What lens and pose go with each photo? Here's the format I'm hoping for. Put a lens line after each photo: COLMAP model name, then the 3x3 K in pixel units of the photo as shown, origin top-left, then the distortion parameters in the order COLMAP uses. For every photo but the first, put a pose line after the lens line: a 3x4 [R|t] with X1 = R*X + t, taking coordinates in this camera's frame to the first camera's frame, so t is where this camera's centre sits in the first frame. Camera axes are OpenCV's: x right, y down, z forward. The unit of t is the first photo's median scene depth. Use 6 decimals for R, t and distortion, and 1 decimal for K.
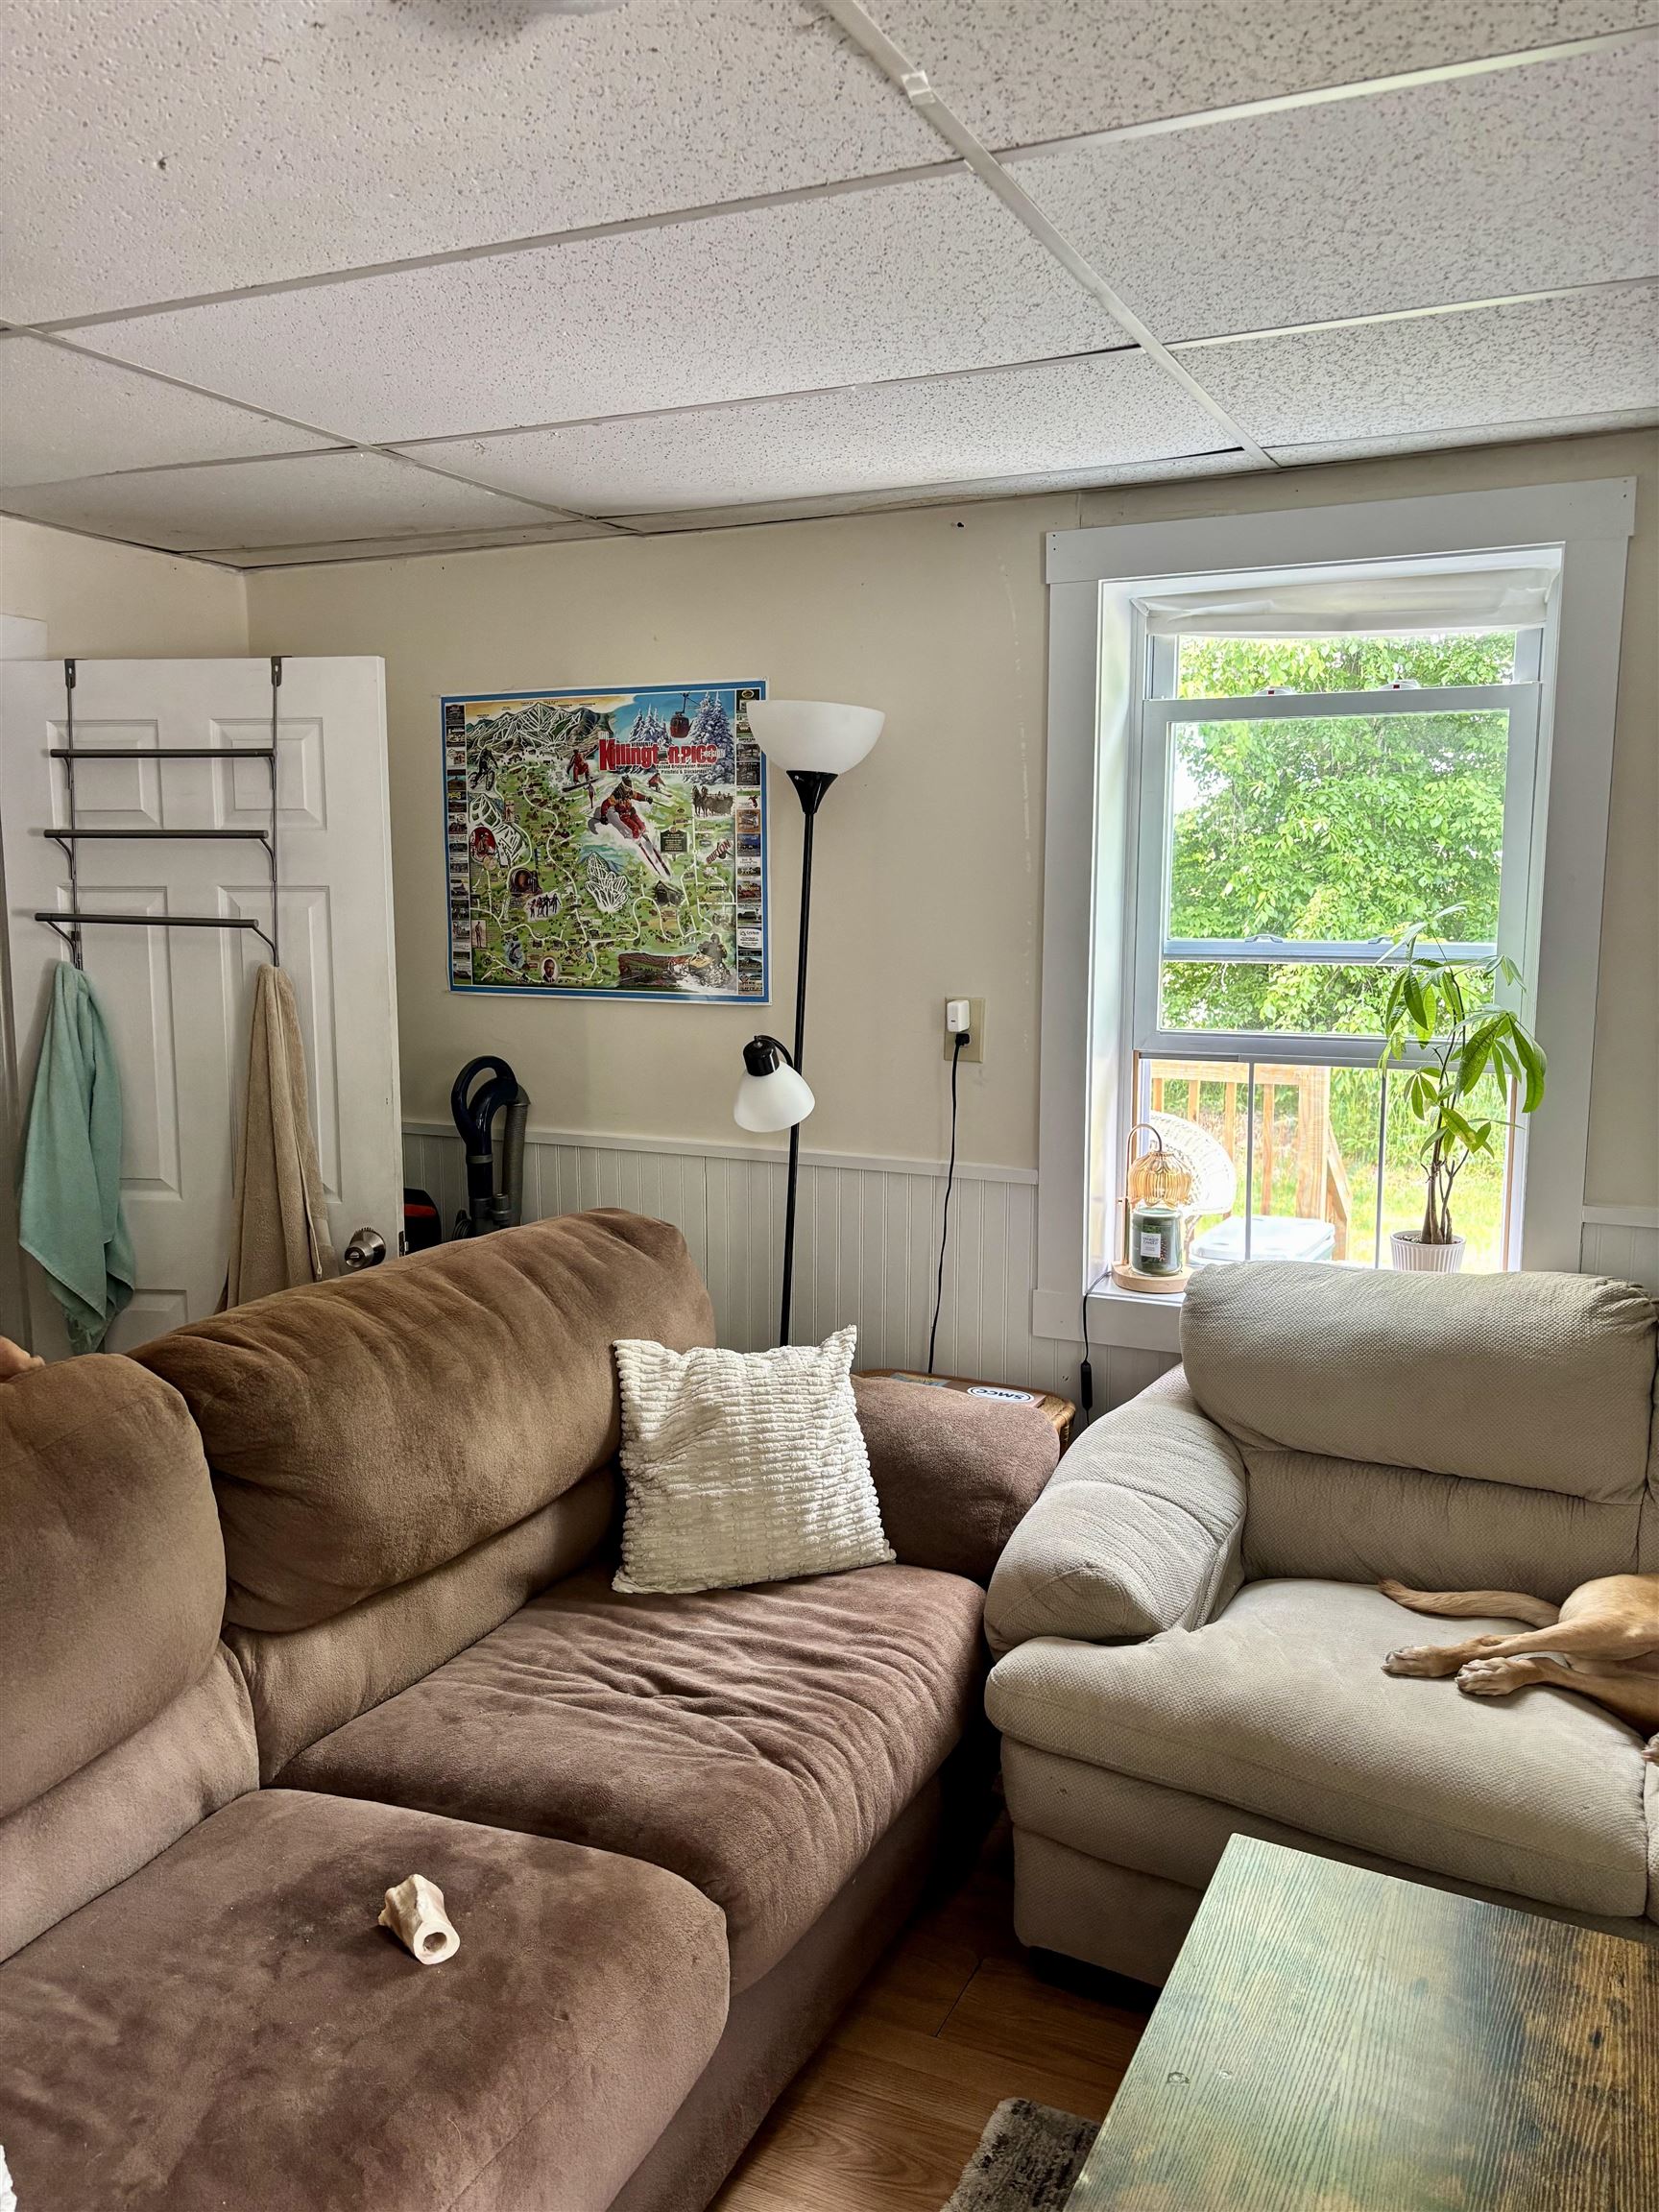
lens RADIAL K [[1668.0, 0, 827.1], [0, 1668.0, 1102.0], [0, 0, 1]] dist [0.005002, -0.000410]
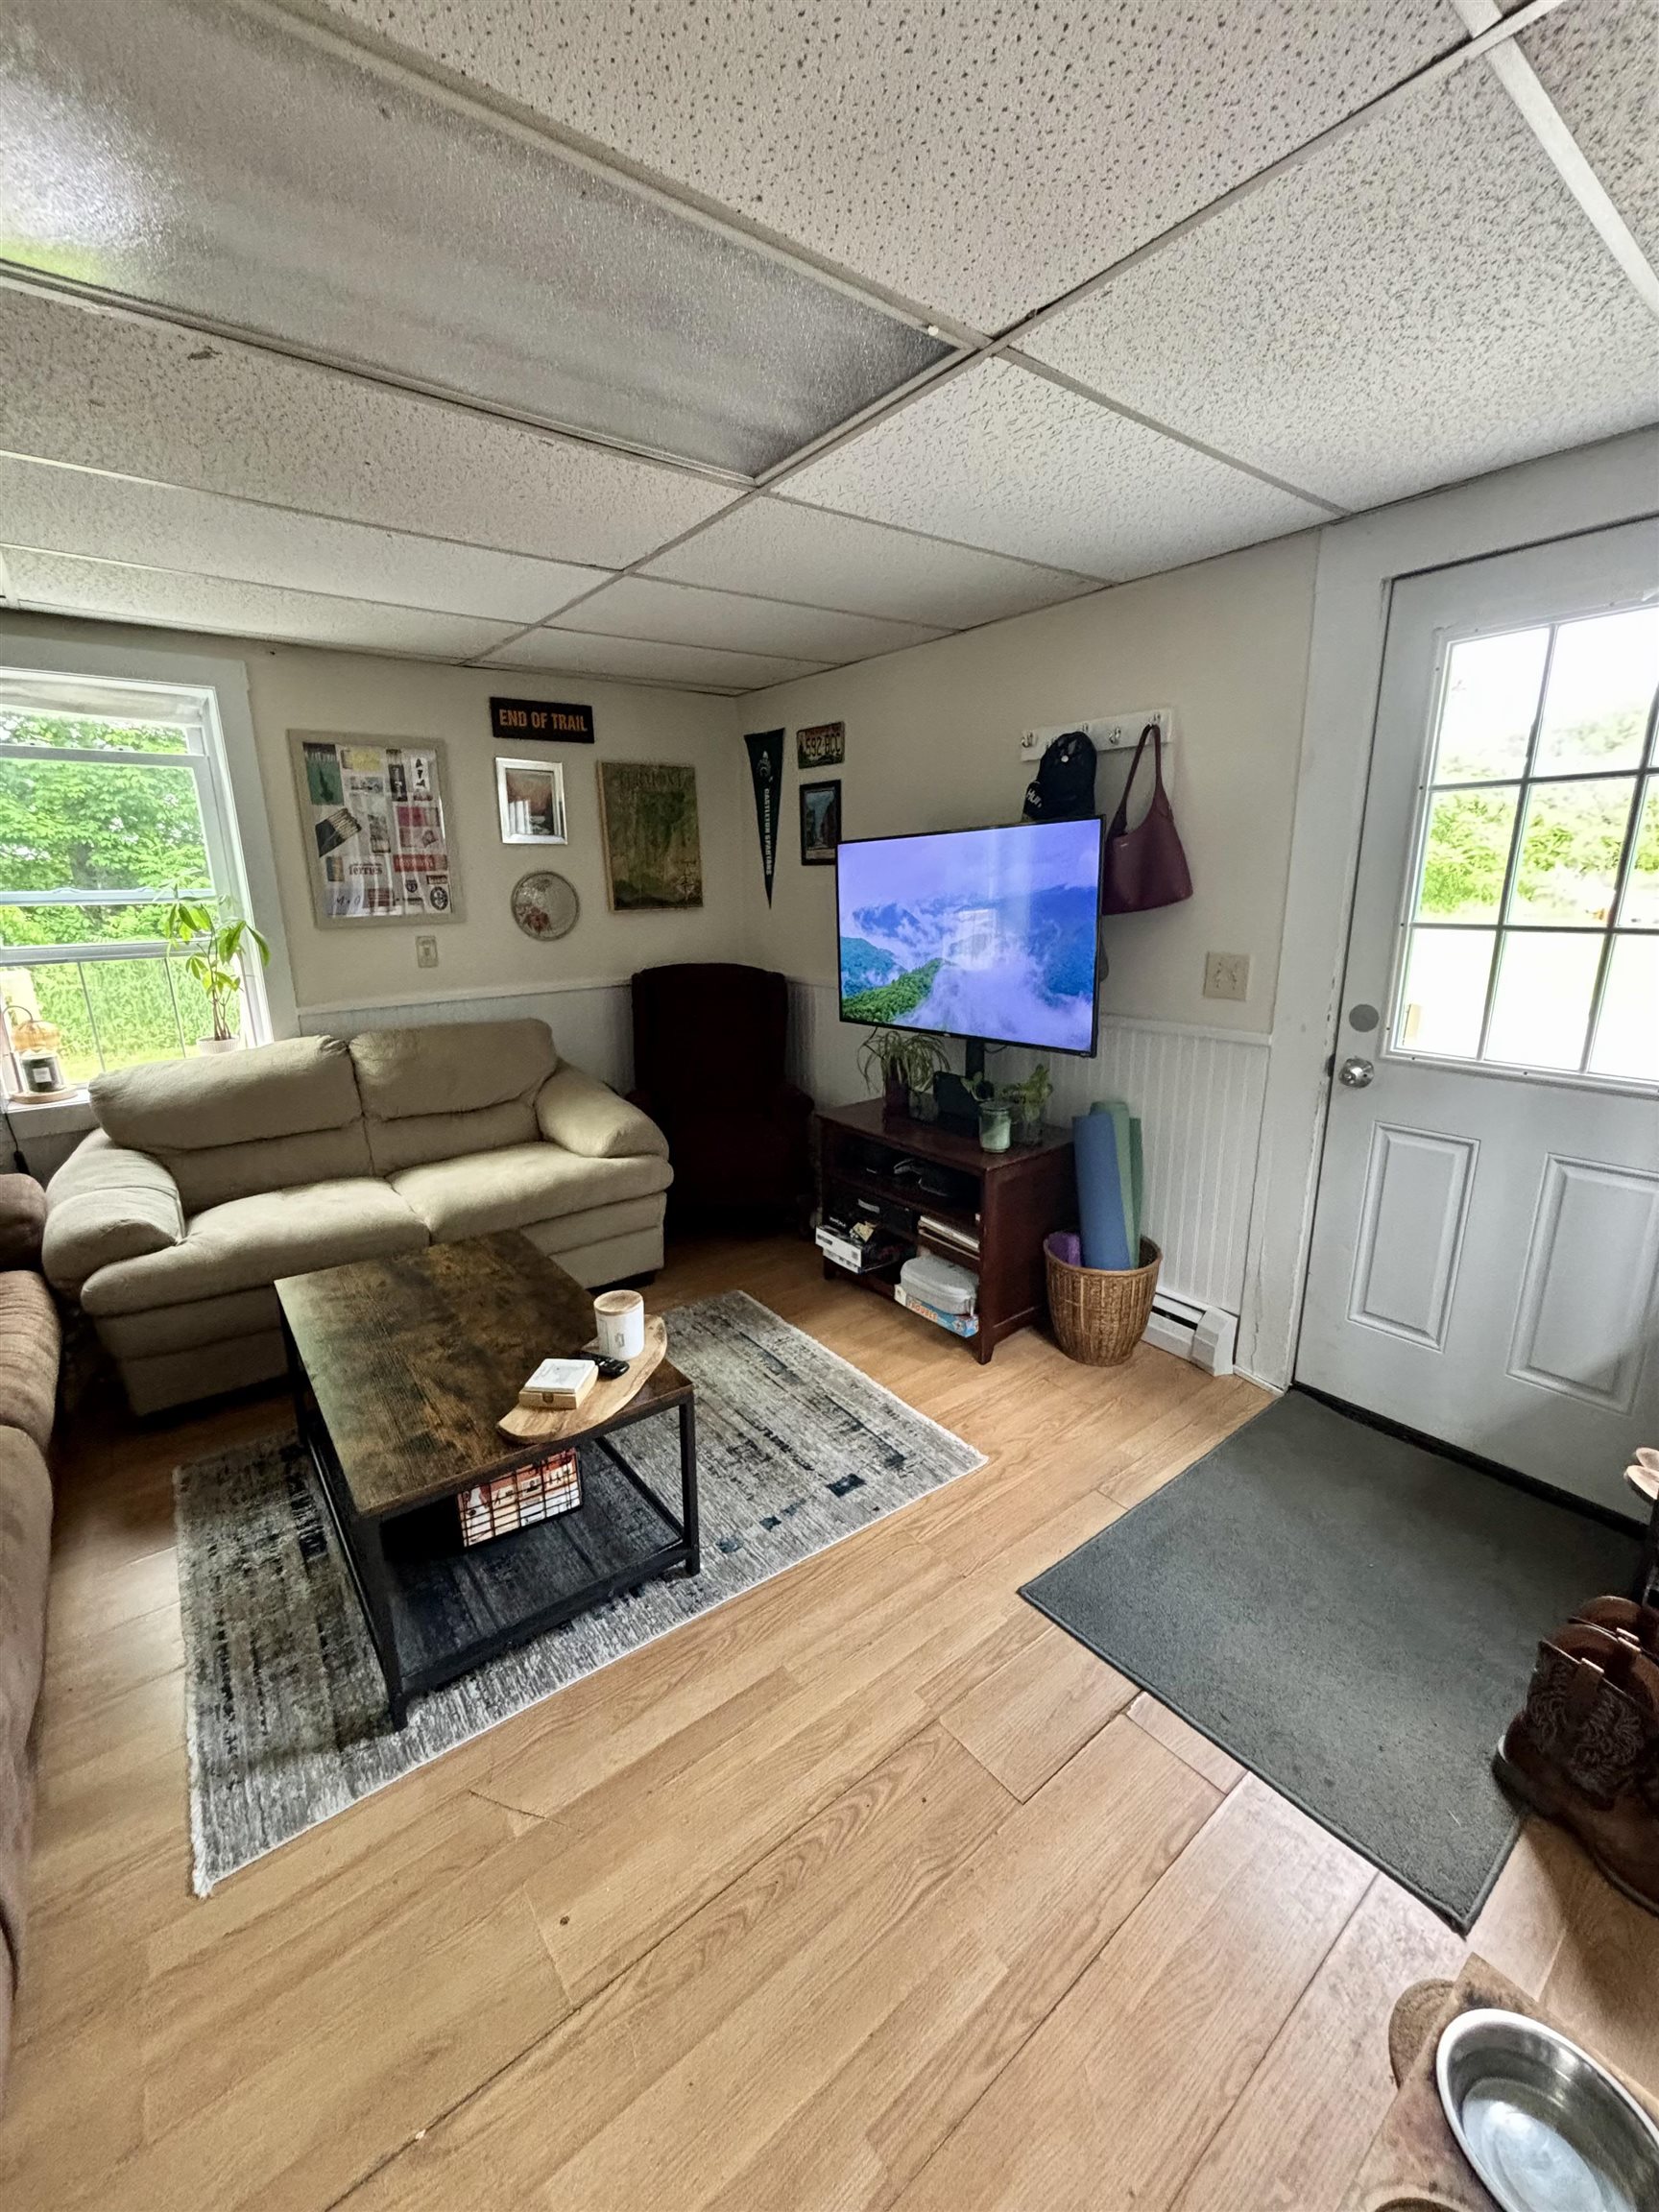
lens RADIAL K [[889.2, 0, 835.5], [0, 889.2, 1097.6], [0, 0, 1]] dist [-0.001899, 0.000004]
pose [[0.440396, -0.234423, 0.866659, -0.298612], [0.127335, 0.971861, 0.198174, 0.038803], [-0.888728, 0.023081, 0.457853, -0.175779]]
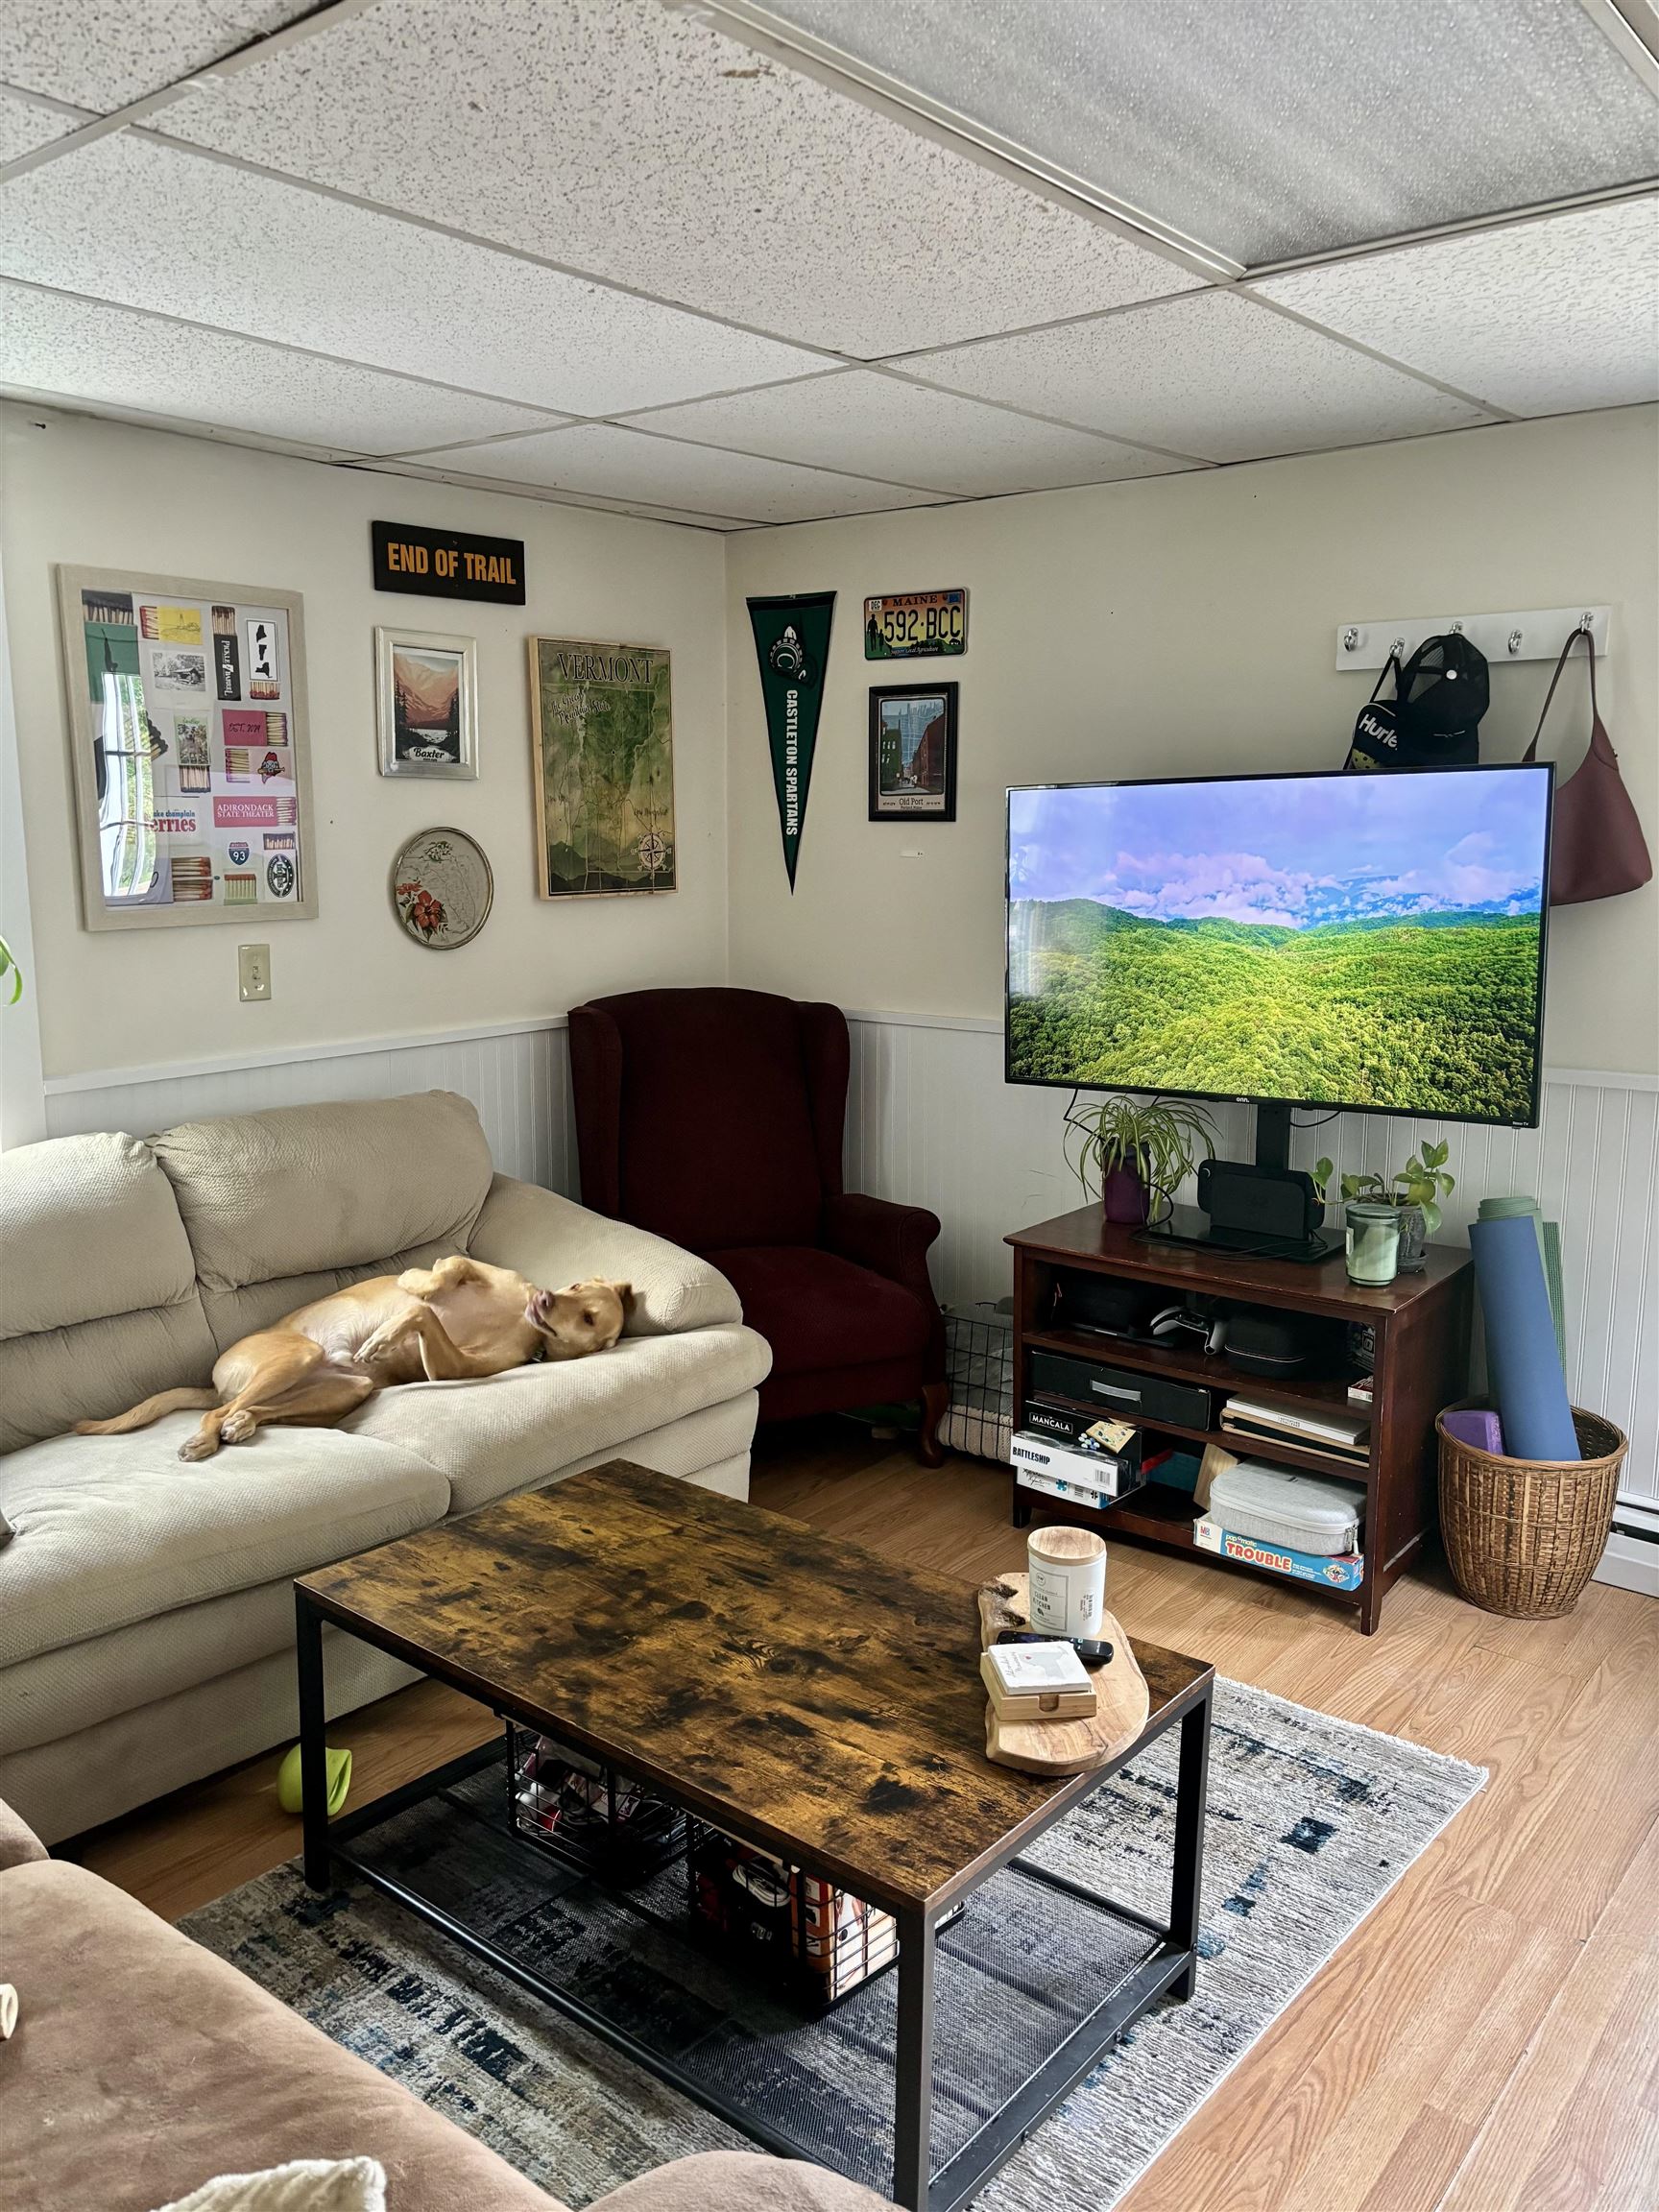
lens RADIAL K [[1672.2, 0, 835.0], [0, 1672.2, 1103.2], [0, 0, 1]] dist [0.009897, 0.004635]
pose [[0.231172, -0.174440, 0.957147, -0.571203], [0.122879, 0.981152, 0.149137, -0.030377], [-0.965122, 0.083137, 0.248250, 0.204046]]
